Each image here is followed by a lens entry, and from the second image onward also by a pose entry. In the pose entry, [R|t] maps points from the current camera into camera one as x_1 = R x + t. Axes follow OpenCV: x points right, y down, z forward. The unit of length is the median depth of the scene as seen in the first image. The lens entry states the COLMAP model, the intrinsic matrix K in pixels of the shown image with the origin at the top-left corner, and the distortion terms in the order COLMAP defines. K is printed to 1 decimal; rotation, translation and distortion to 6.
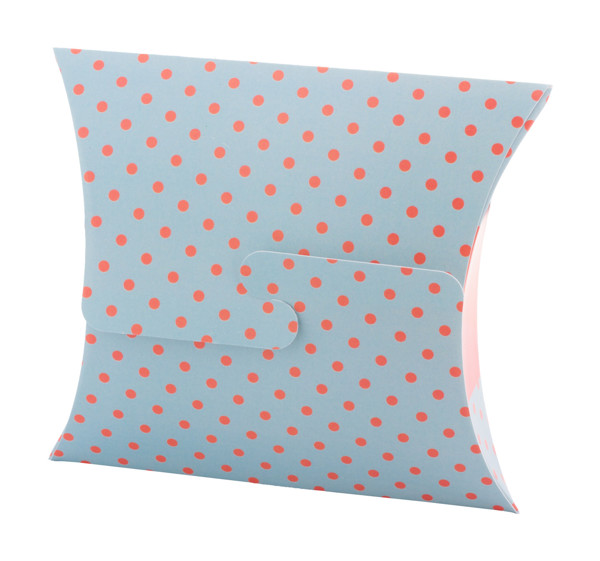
lens RADIAL K [[1158.4, 0, 299.4], [0, 1158.4, 280.1], [0, 0, 1]] dist [-0.016159, 0.000000]
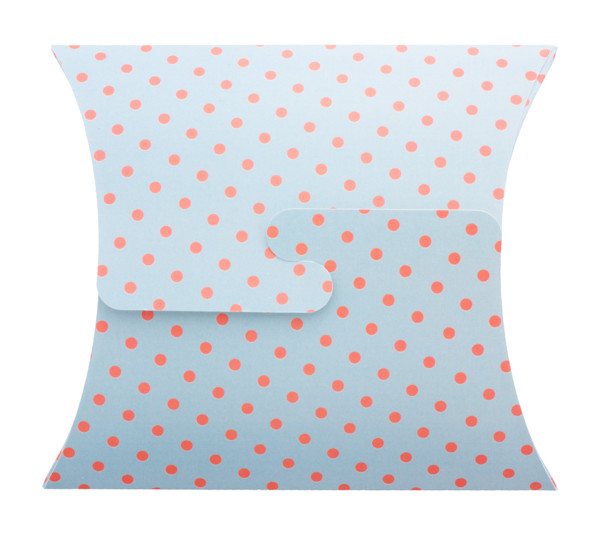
lens RADIAL K [[1155.0, 0, 300.6], [0, 1155.0, 267.4], [0, 0, 1]] dist [0.033410, 0.000000]
pose [[0.989457, -0.037593, 0.139864, -0.156752], [0.066671, 0.975545, -0.209446, 0.219685], [-0.128569, 0.216562, 0.967766, 0.062431]]
